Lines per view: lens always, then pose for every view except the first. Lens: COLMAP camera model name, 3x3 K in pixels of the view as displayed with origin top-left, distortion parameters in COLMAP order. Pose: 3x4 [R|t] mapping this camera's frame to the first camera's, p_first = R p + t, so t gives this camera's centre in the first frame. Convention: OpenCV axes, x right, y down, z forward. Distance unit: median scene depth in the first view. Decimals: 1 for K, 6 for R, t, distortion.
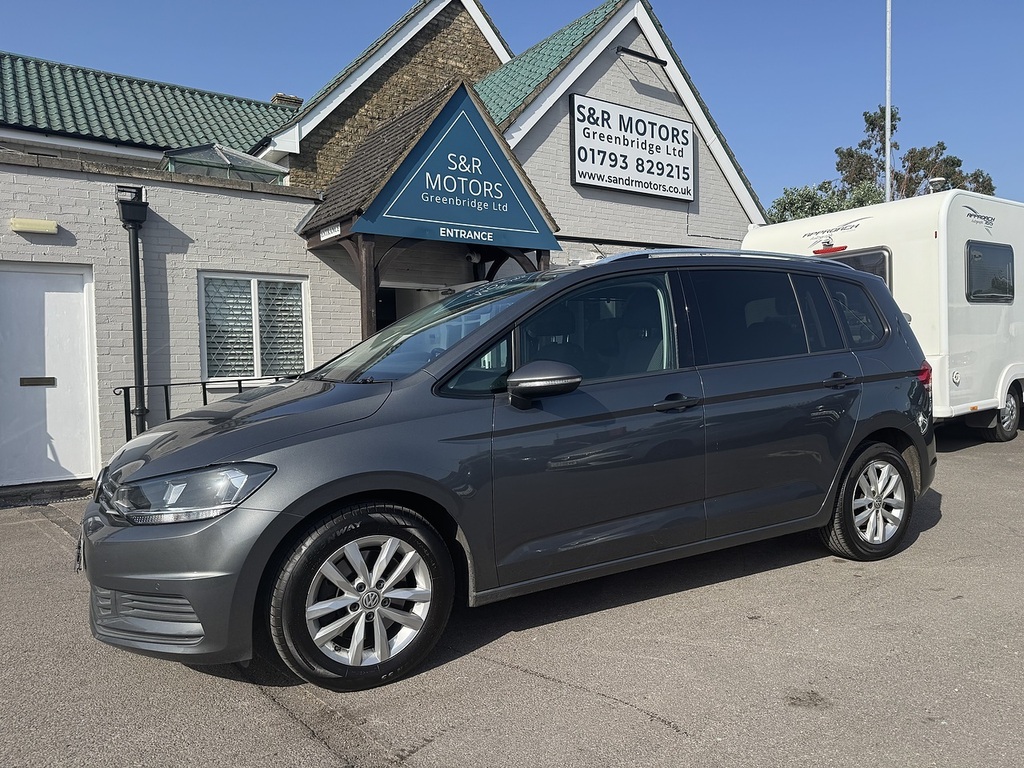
lens RADIAL K [[786.2, 0, 504.0], [0, 786.2, 384.8], [0, 0, 1]] dist [0.018739, -0.033884]
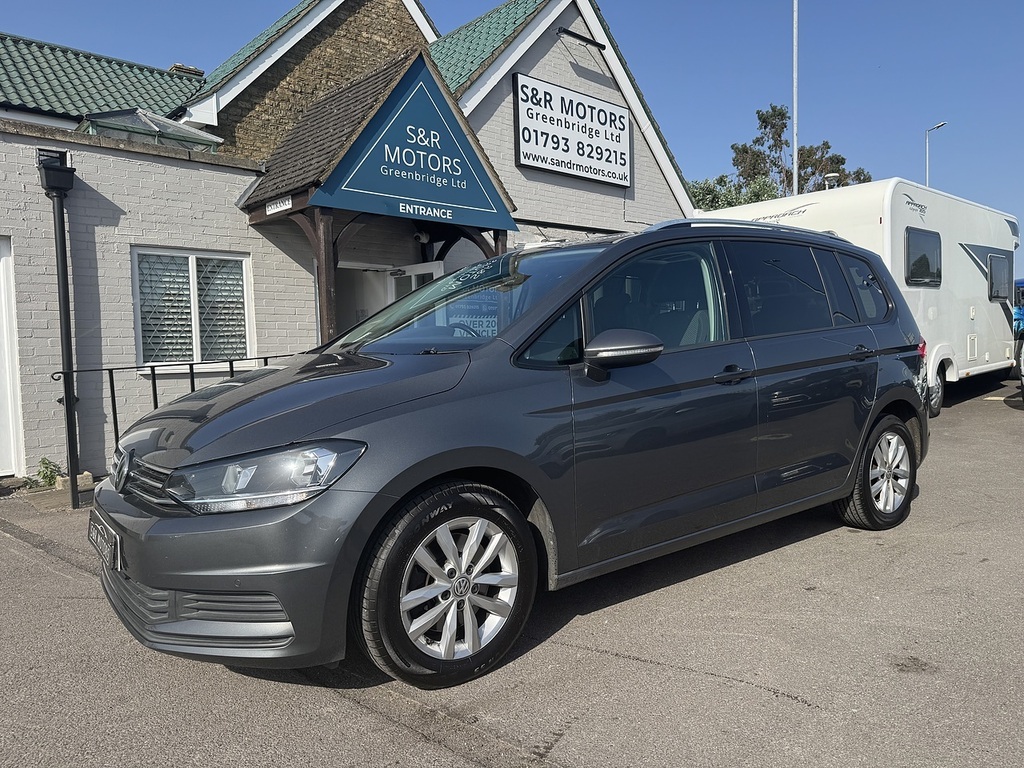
lens RADIAL K [[786.4, 0, 510.9], [0, 786.4, 387.8], [0, 0, 1]] dist [0.003526, -0.008397]
pose [[0.989450, -0.011644, 0.144406, -0.084609], [0.009380, 0.999822, 0.016348, 0.009171], [-0.144571, -0.014821, 0.989383, 0.031267]]
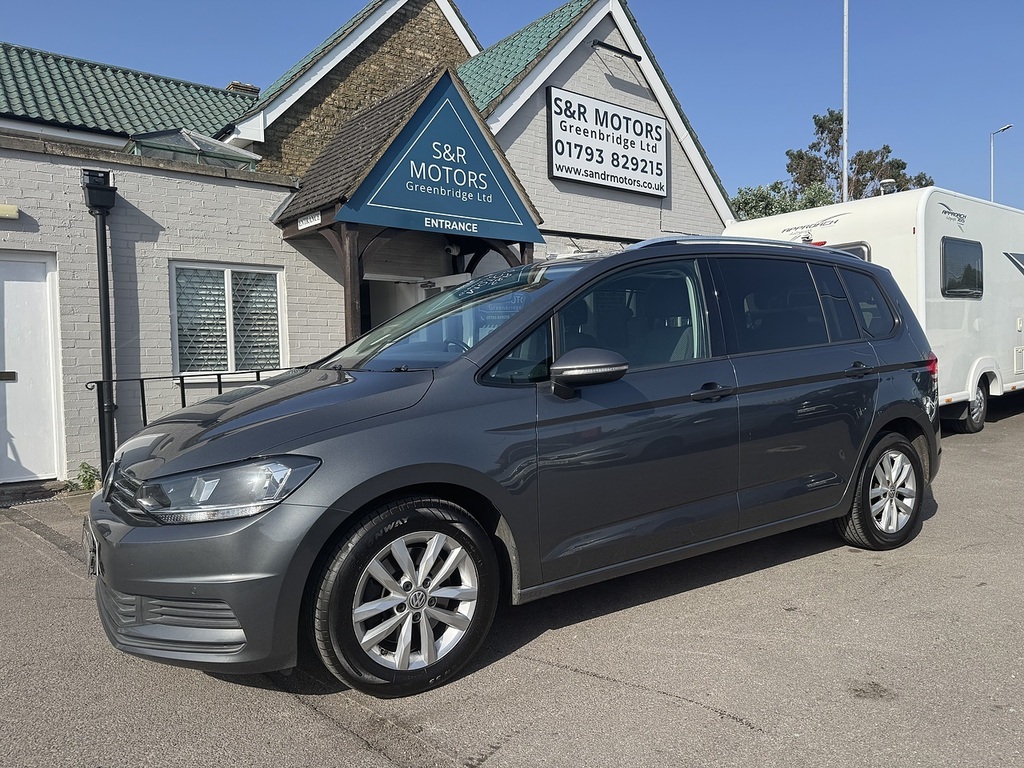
lens RADIAL K [[786.2, 0, 512.0], [0, 786.2, 384.0], [0, 0, 1]] dist [0.010867, -0.020337]
pose [[0.997314, -0.002770, 0.073192, -0.043572], [0.002632, 0.999995, 0.001978, 0.004462], [-0.073197, -0.001780, 0.997316, 0.018057]]
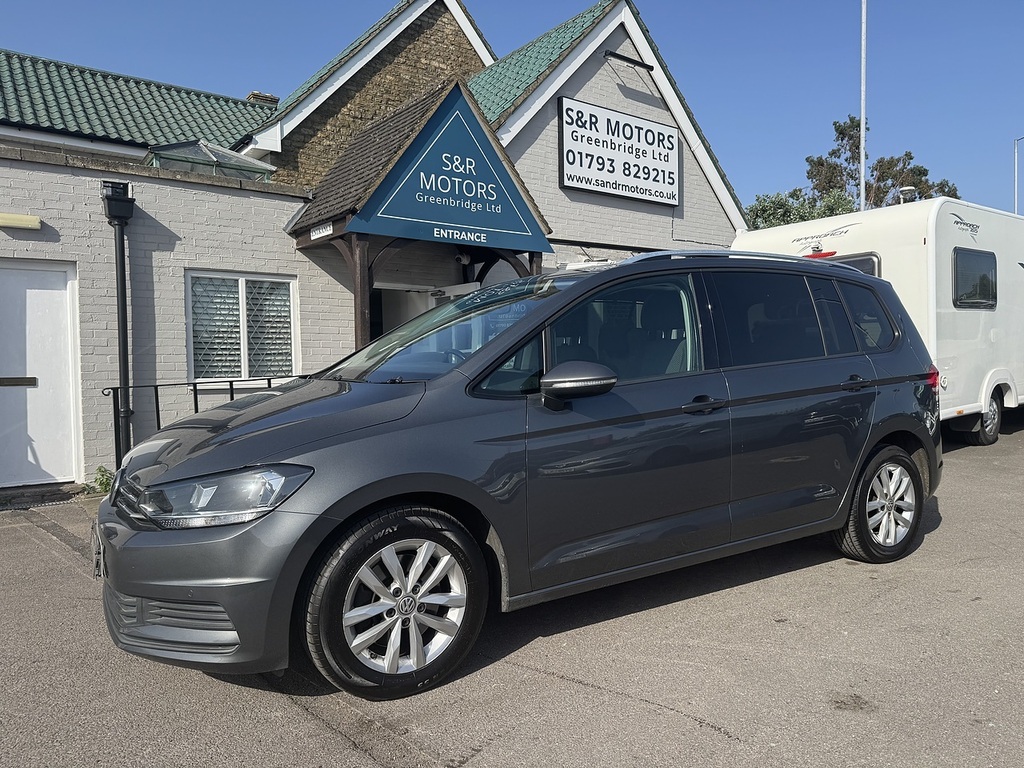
lens RADIAL K [[786.2, 0, 504.0], [0, 786.2, 384.8], [0, 0, 1]] dist [0.018739, -0.033884]
pose [[0.999161, 0.004606, 0.040694, -0.031535], [-0.004420, 0.999979, -0.004669, 0.001540], [-0.040715, 0.004485, 0.999161, 0.007640]]
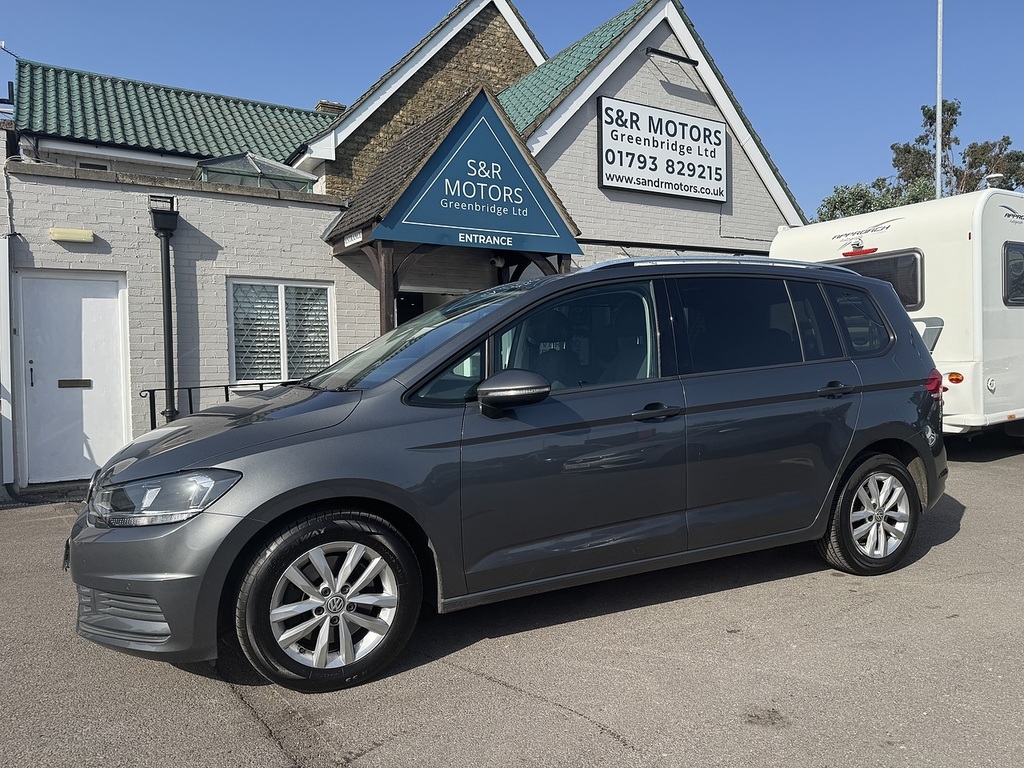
lens RADIAL K [[784.9, 0, 494.2], [0, 784.9, 385.6], [0, 0, 1]] dist [0.022315, -0.040937]
pose [[0.997134, 0.005566, -0.075446, 0.039175], [-0.005568, 0.999984, 0.000180, -0.004376], [0.075445, 0.000241, 0.997150, -0.001588]]
